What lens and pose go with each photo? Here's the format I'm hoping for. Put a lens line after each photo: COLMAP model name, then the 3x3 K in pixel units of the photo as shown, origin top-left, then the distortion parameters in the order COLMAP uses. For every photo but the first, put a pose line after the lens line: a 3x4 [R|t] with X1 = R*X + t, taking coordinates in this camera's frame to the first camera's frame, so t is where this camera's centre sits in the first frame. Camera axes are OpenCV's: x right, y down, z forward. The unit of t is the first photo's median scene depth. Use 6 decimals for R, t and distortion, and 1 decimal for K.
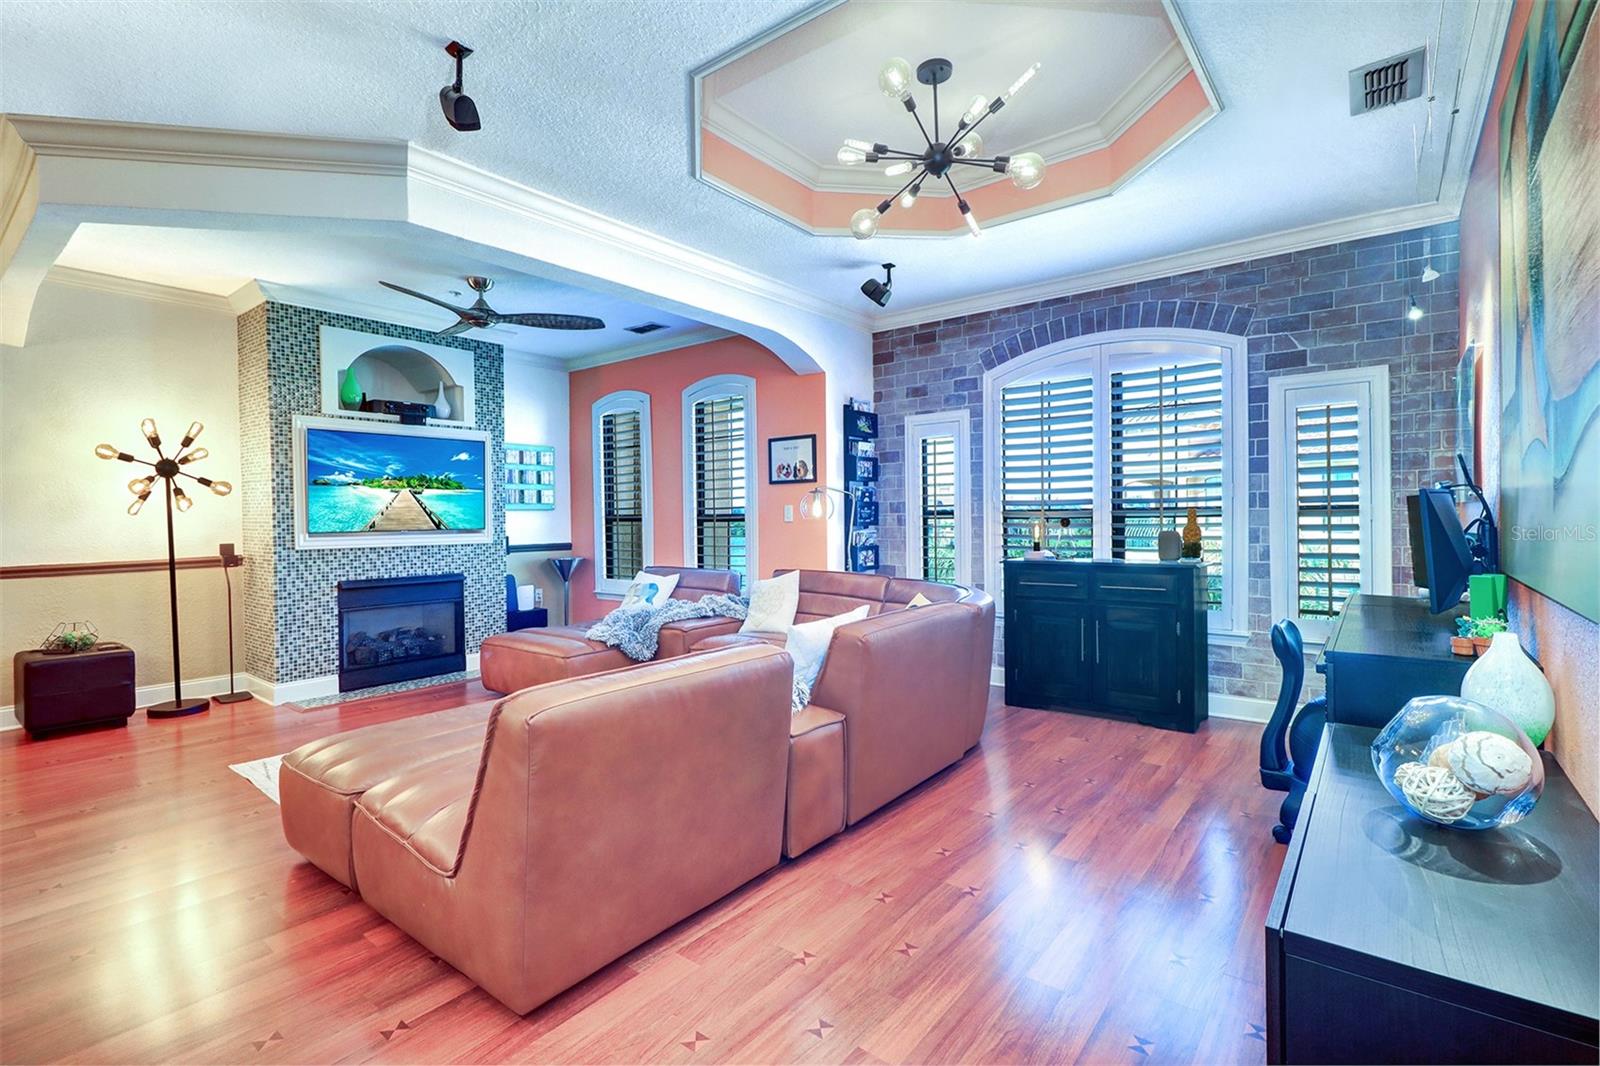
lens RADIAL K [[750.9, 0, 793.1], [0, 750.9, 532.3], [0, 0, 1]] dist [0.006747, 0.001660]
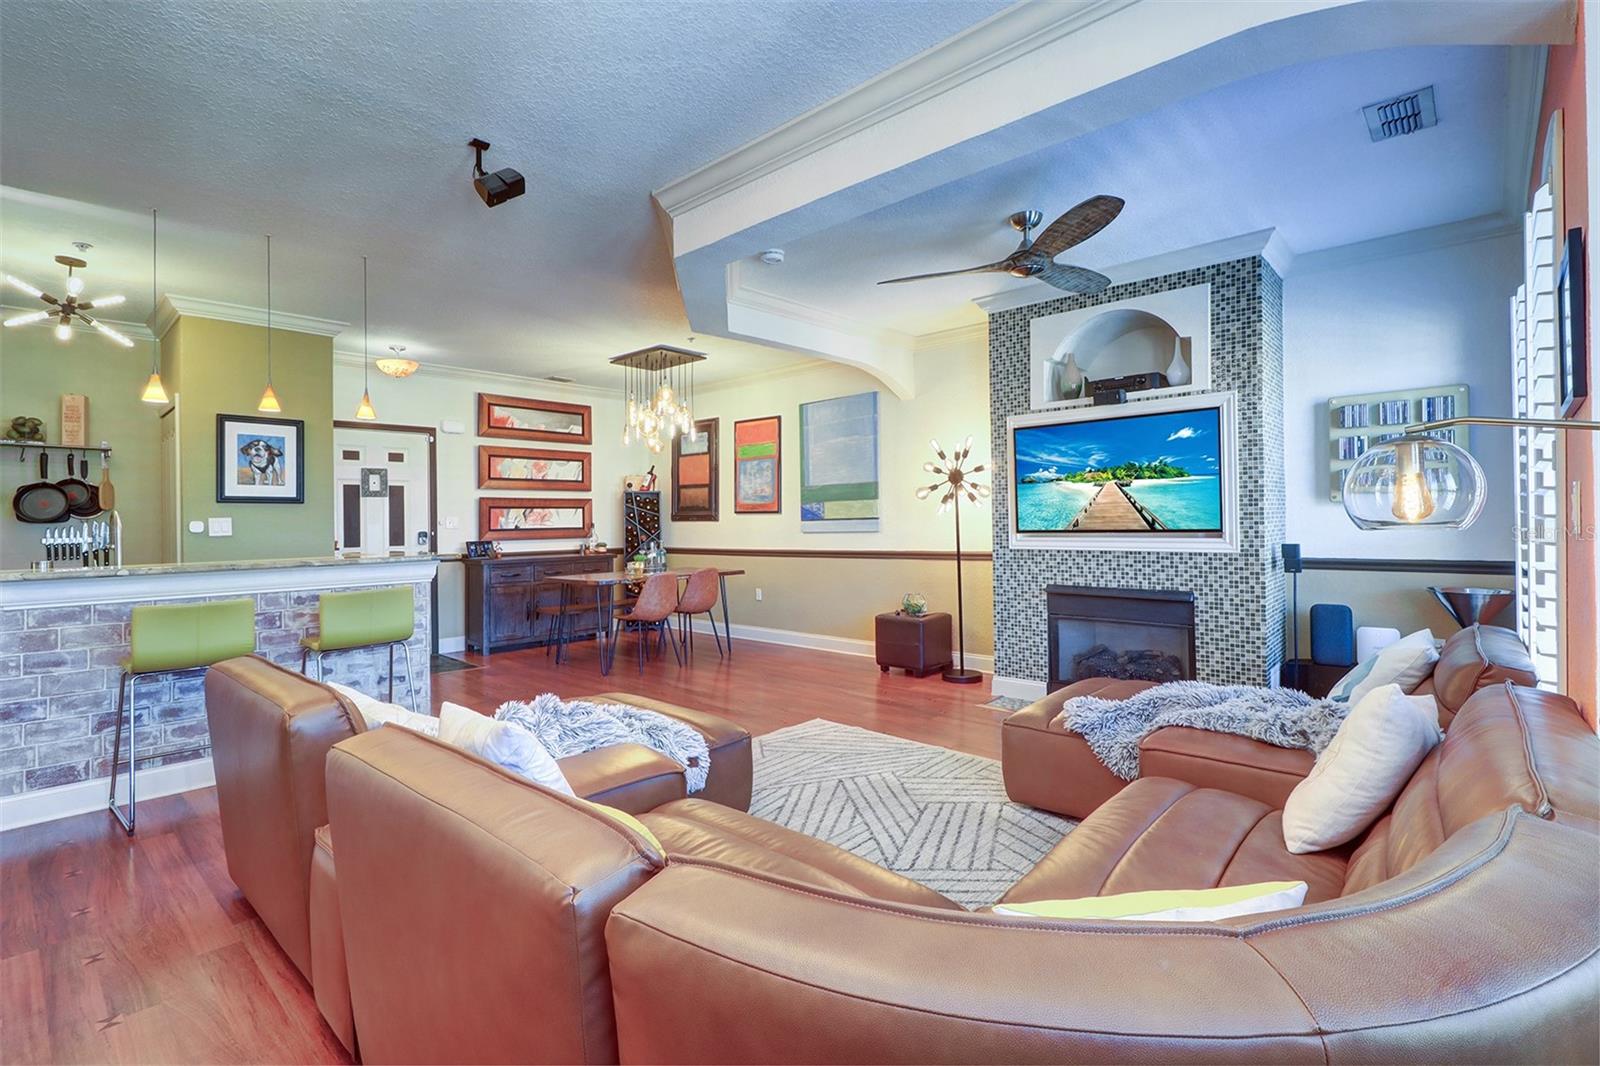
lens RADIAL K [[750.9, 0, 811.6], [0, 750.9, 517.1], [0, 0, 1]] dist [0.006747, 0.001660]
pose [[-0.055137, 0.004453, -0.998469, 0.358558], [-0.007104, 0.999963, 0.004852, -0.022046], [0.998454, 0.007361, -0.055103, 0.767407]]
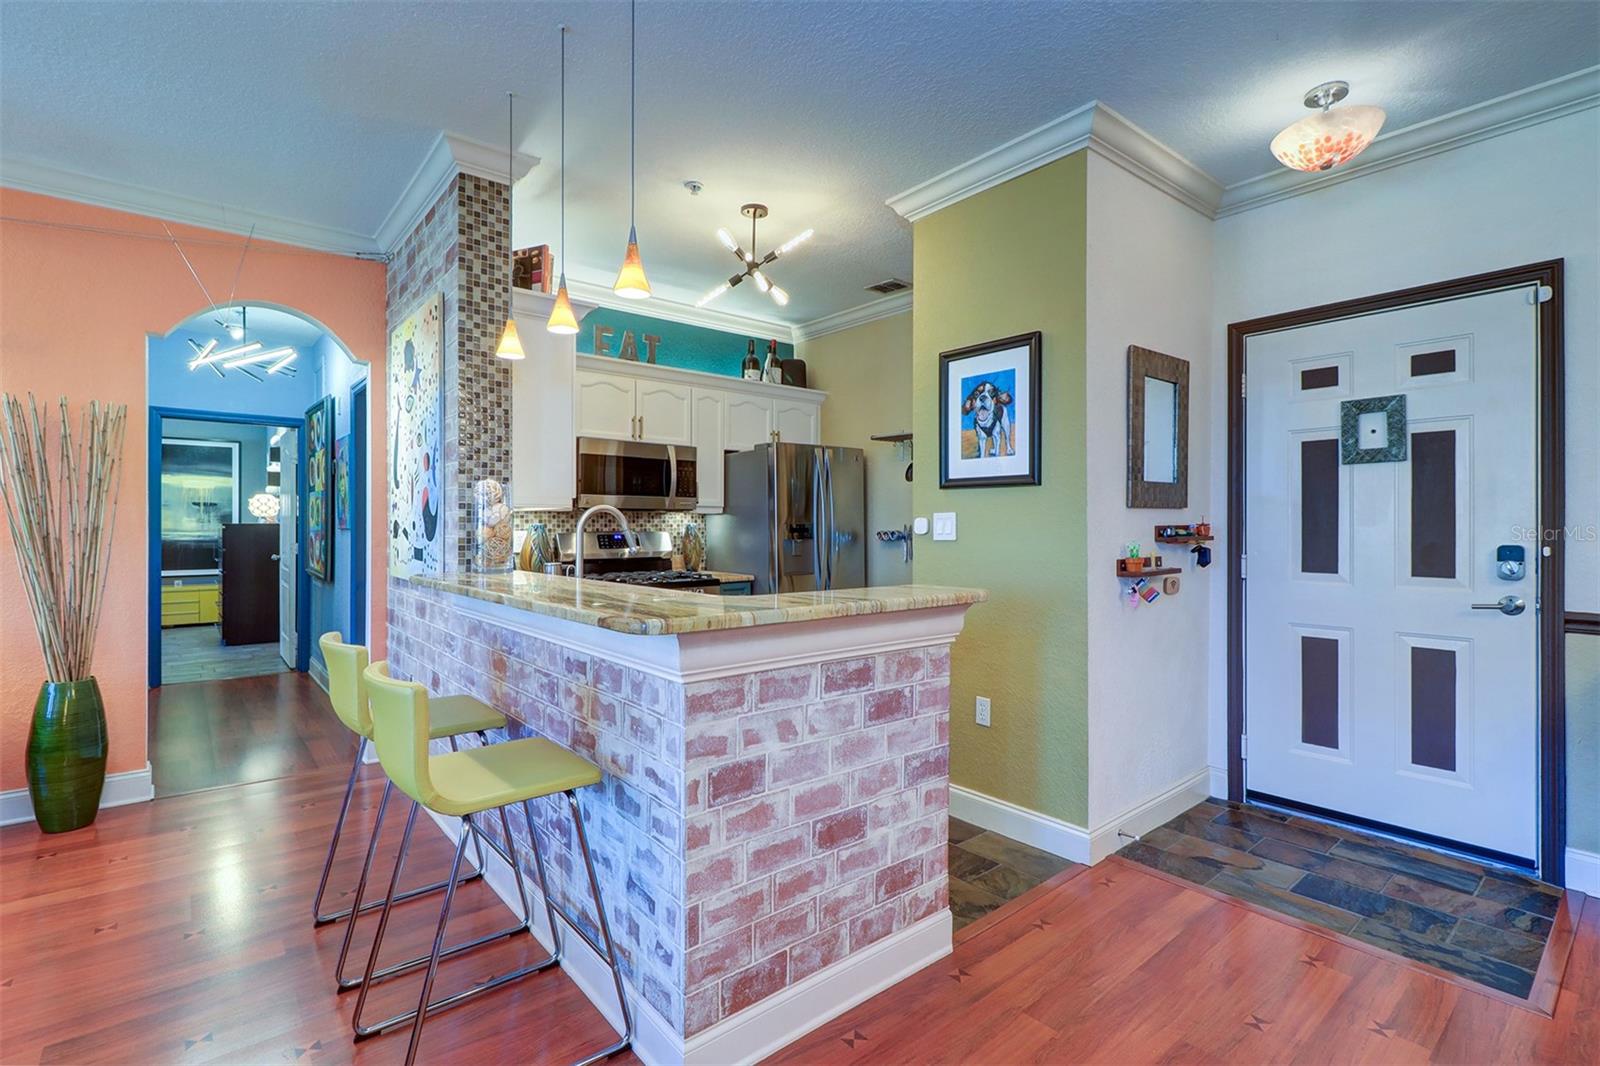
lens RADIAL K [[750.9, 0, 795.9], [0, 750.9, 511.2], [0, 0, 1]] dist [0.006747, 0.001660]
pose [[-0.982134, 0.012451, 0.187771, -0.567368], [0.012740, 0.999919, 0.000334, -0.014064], [-0.187751, 0.002721, -0.982213, 0.589076]]
